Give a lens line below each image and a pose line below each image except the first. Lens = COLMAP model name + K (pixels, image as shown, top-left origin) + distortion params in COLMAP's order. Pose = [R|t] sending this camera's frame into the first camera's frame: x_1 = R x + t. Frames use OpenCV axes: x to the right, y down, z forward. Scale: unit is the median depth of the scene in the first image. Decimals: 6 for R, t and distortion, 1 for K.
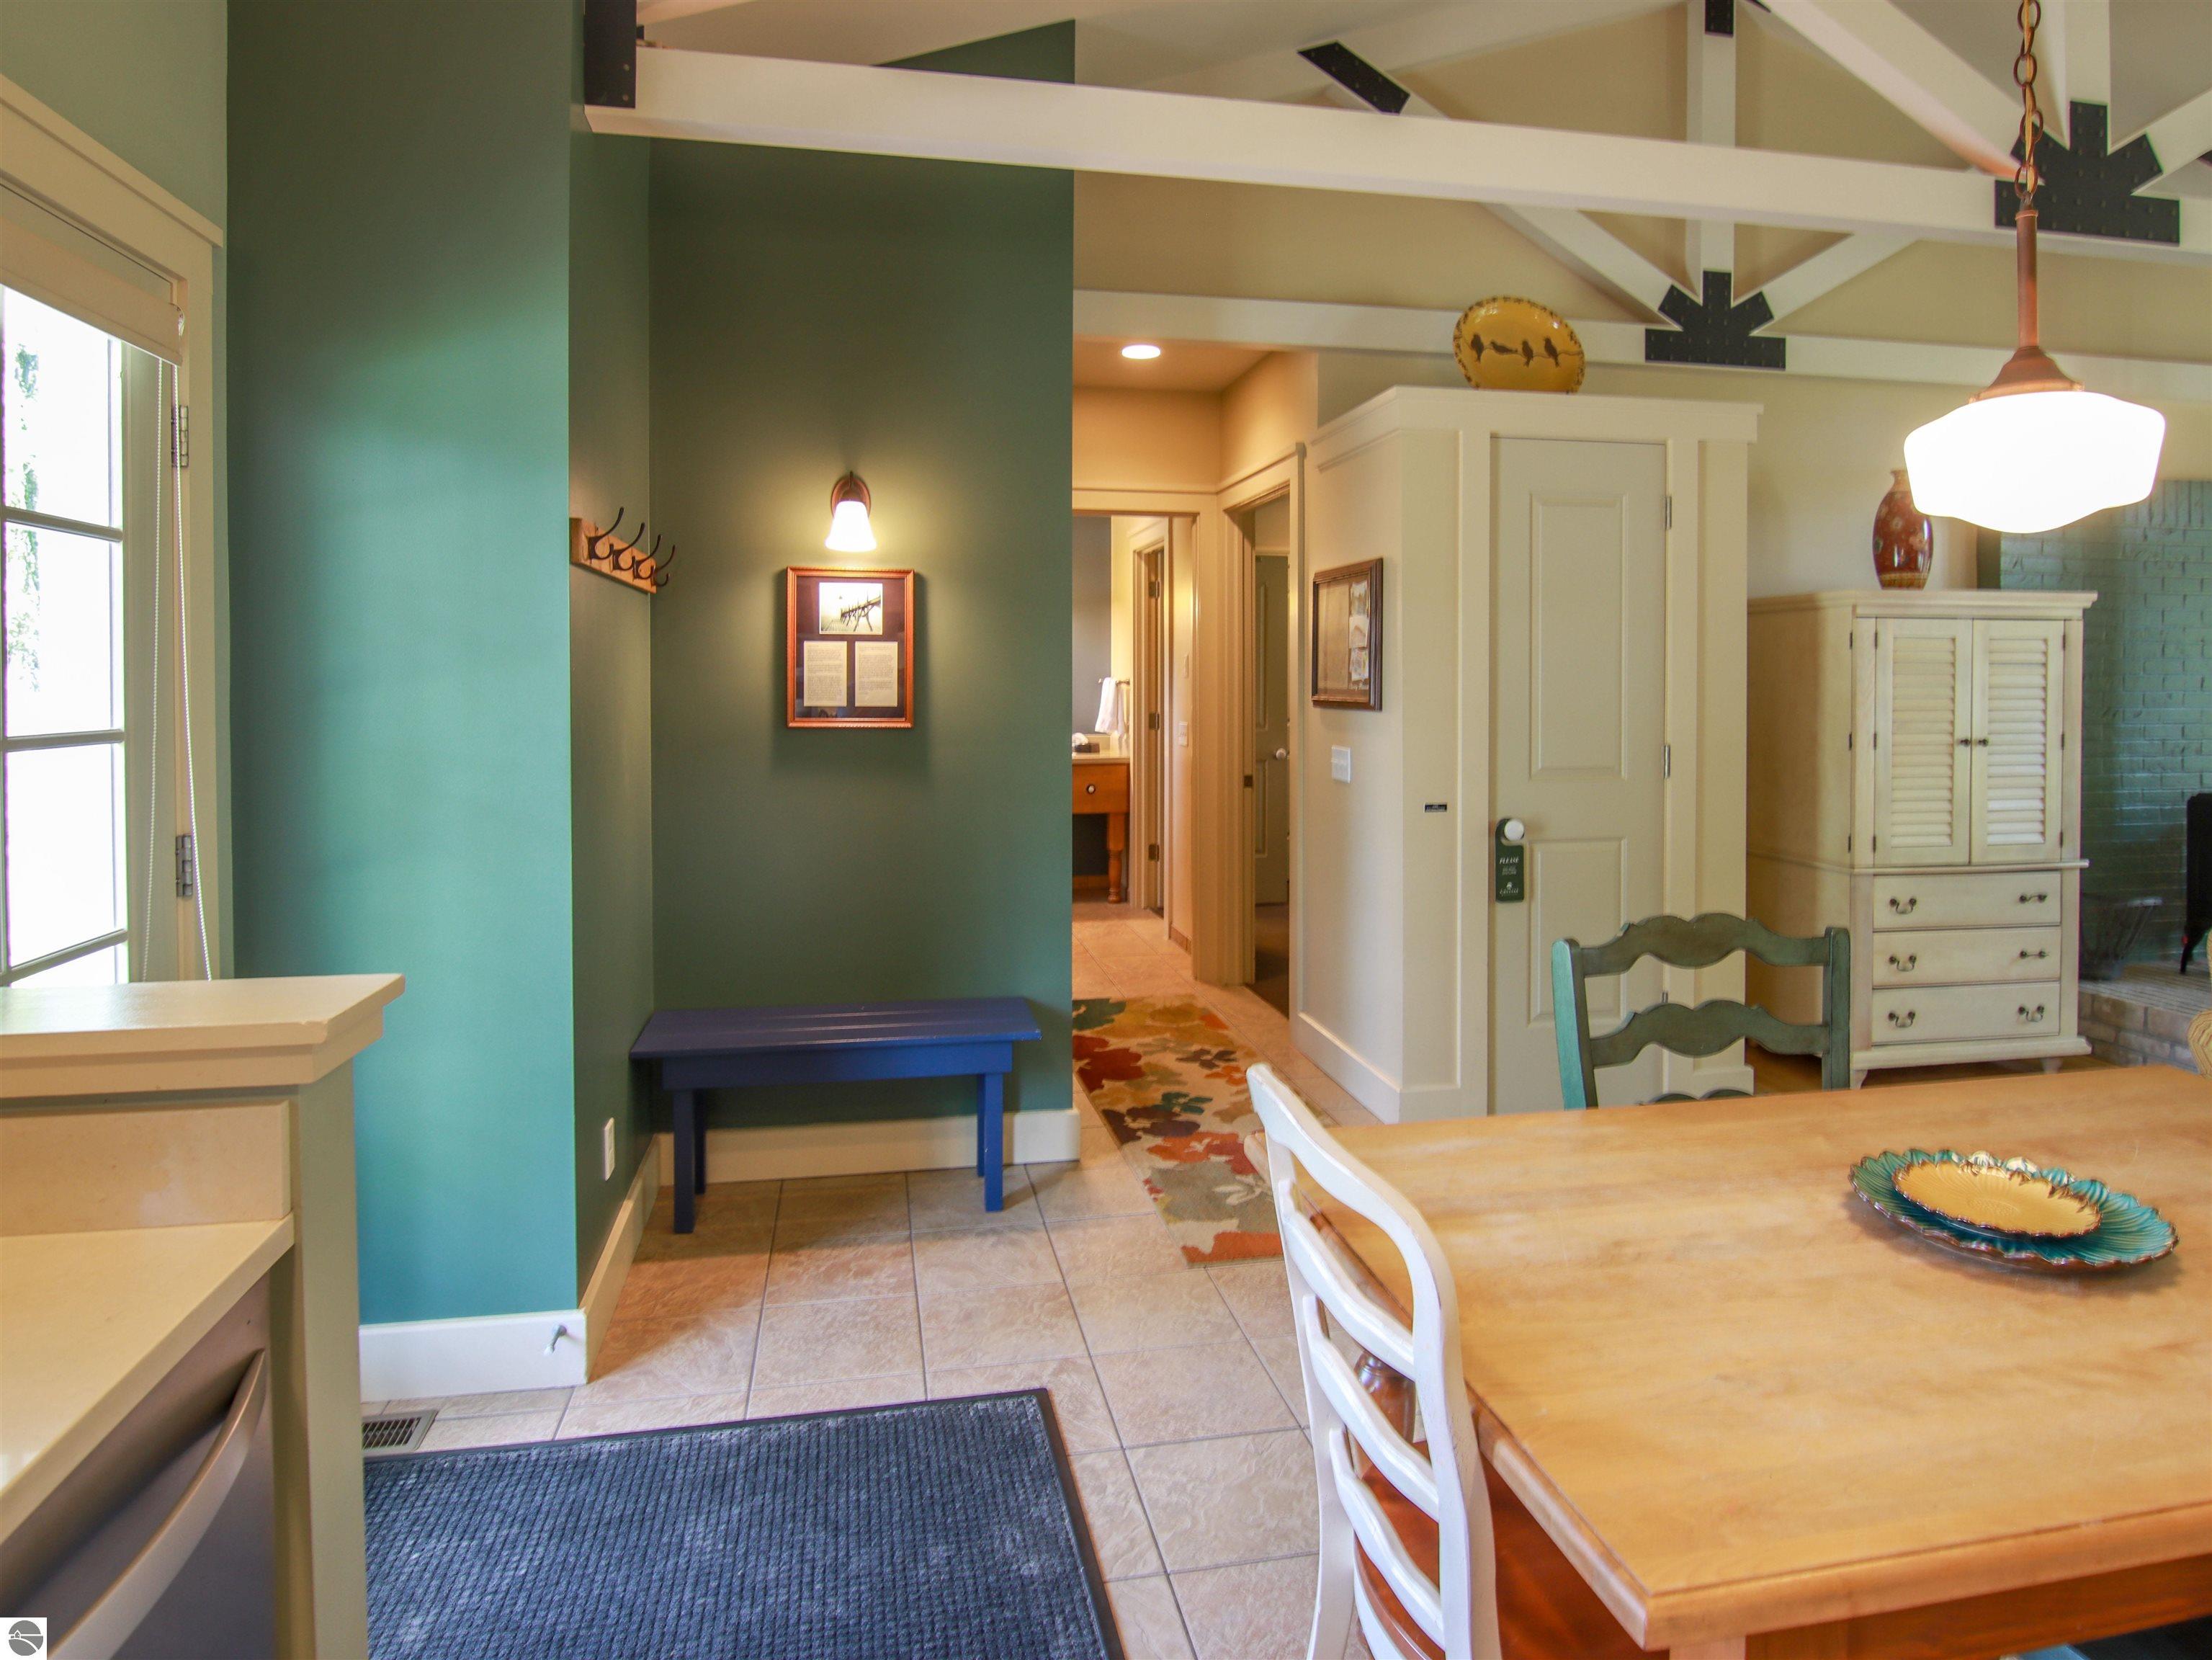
lens RADIAL K [[1269.8, 0, 1105.5], [0, 1269.8, 699.7], [0, 0, 1]] dist [-0.001680, -0.003199]
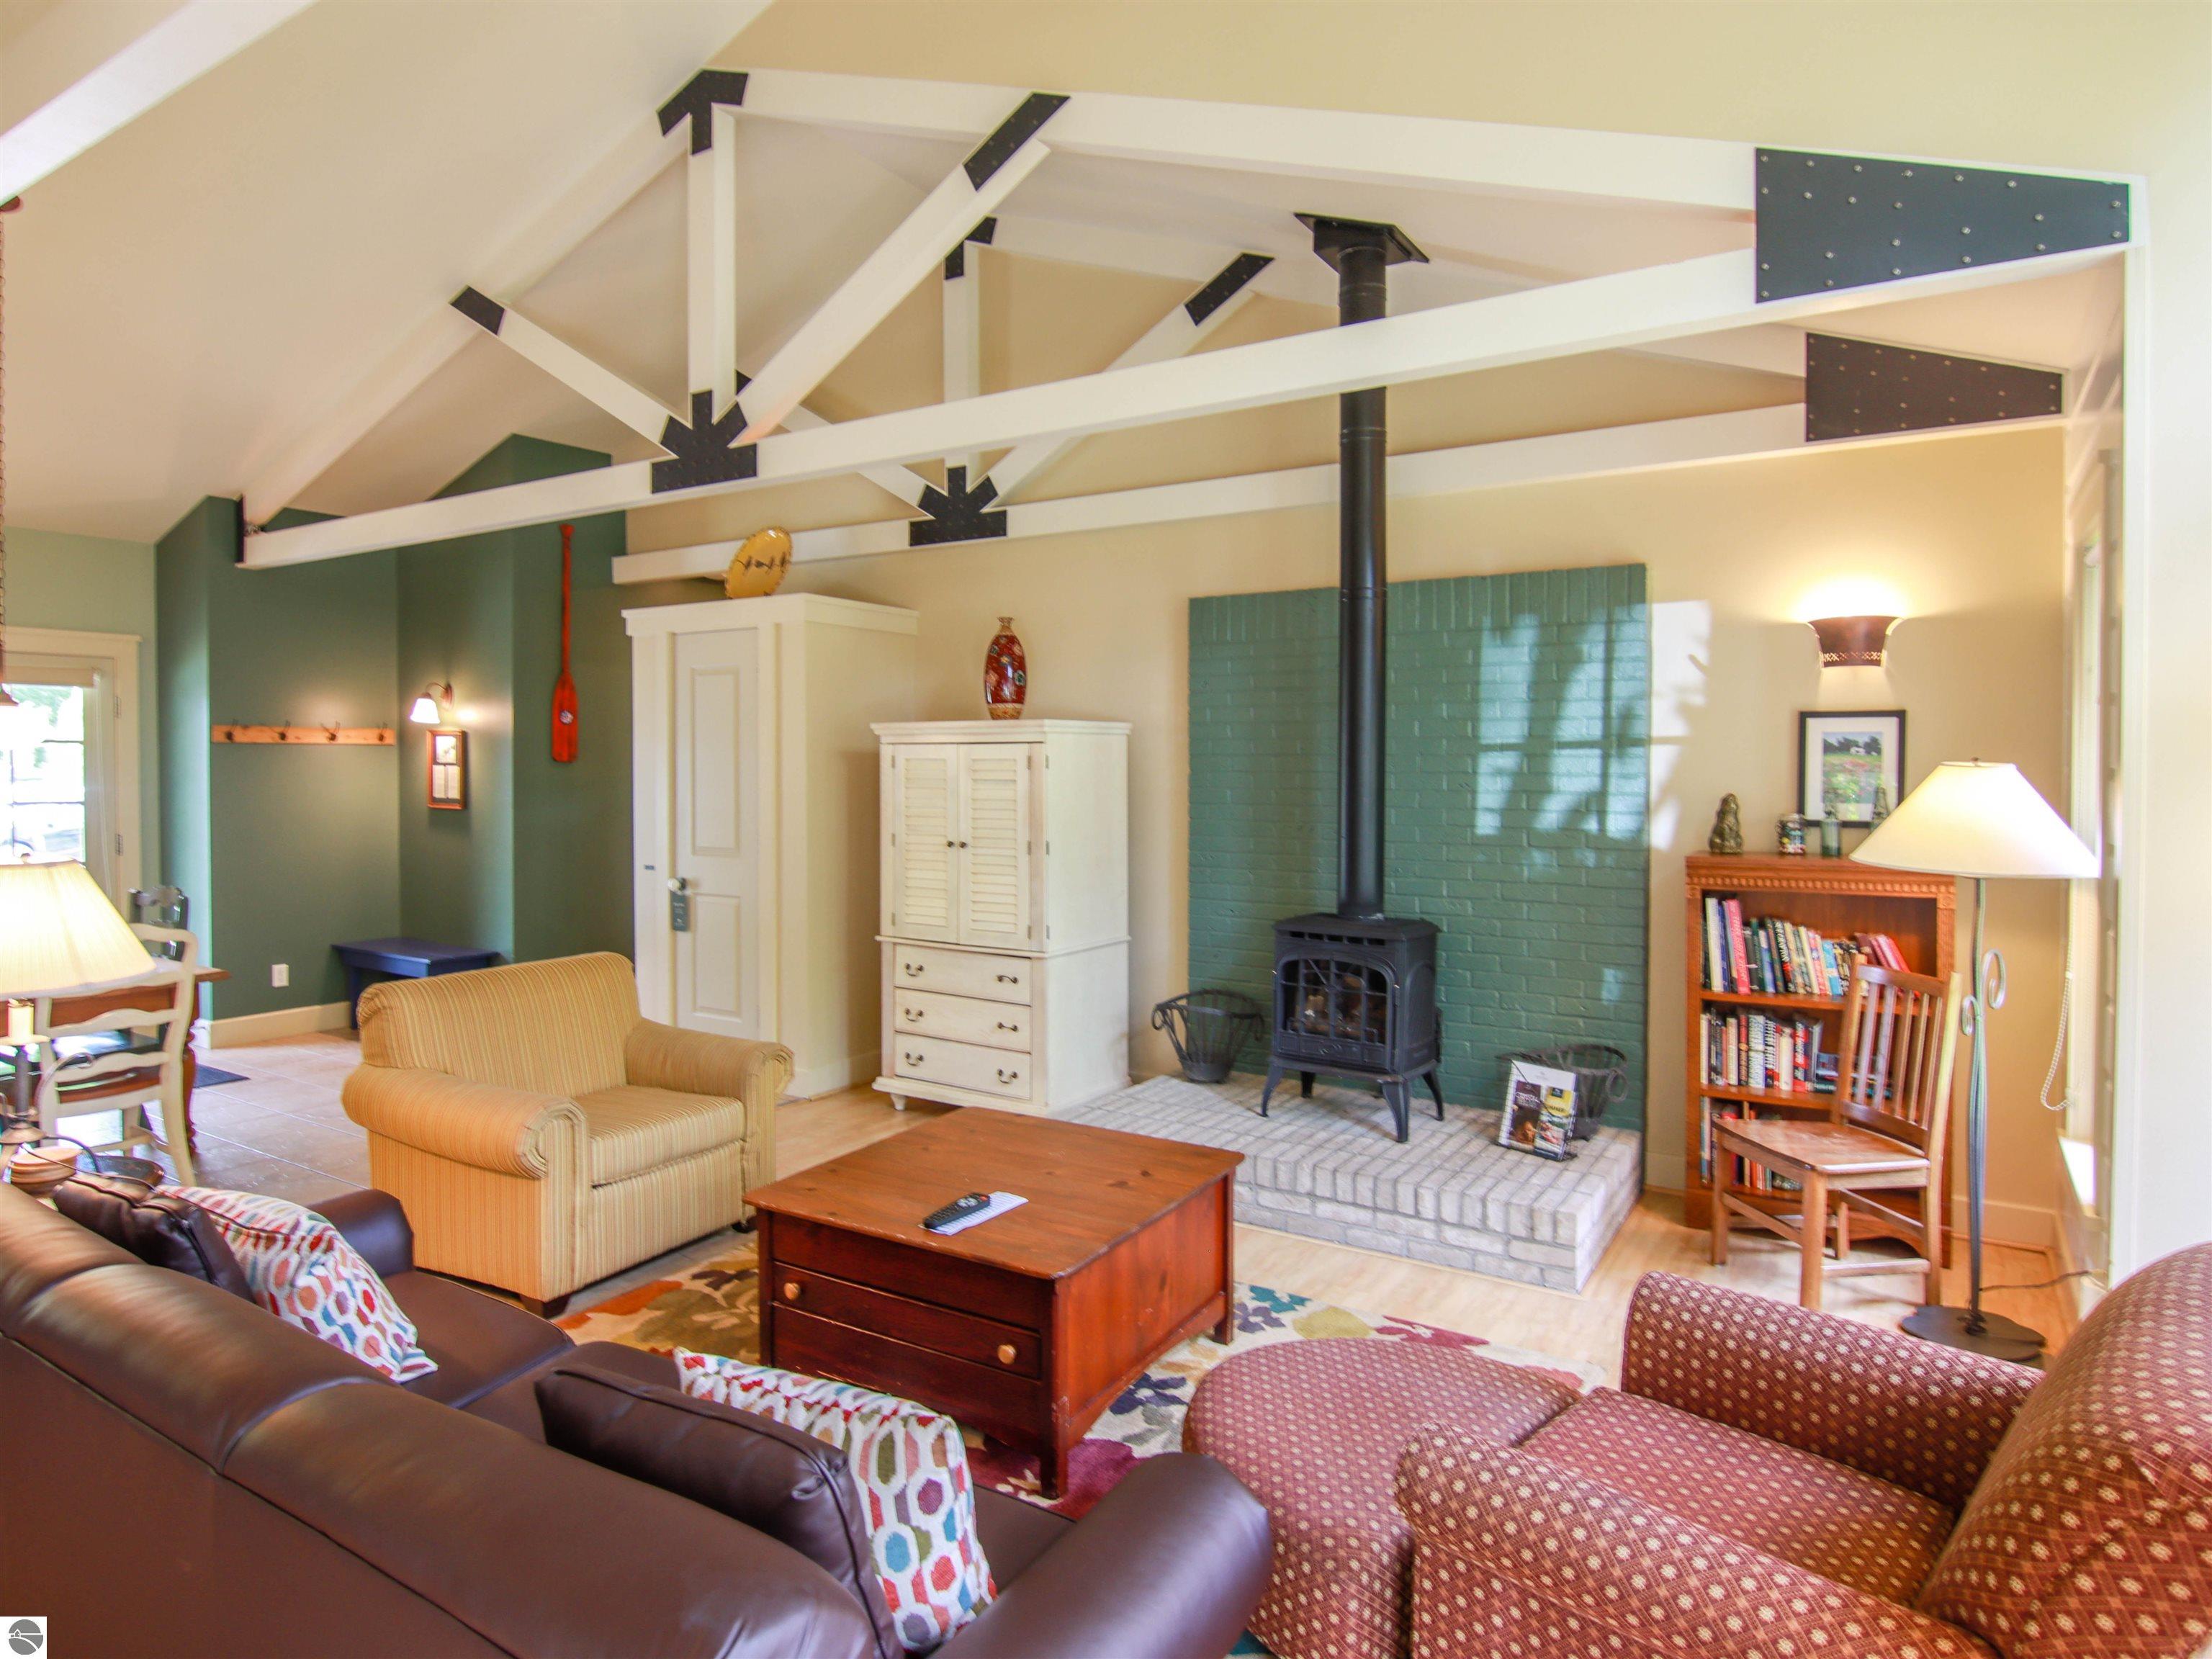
lens RADIAL K [[1263.8, 0, 1156.4], [0, 1263.8, 784.6], [0, 0, 1]] dist [-0.001697, -0.001709]
pose [[0.734292, 0.012291, -0.678723, 1.661728], [-0.012160, 0.999914, 0.004952, -0.033045], [0.678725, 0.004617, 0.734378, 0.234301]]
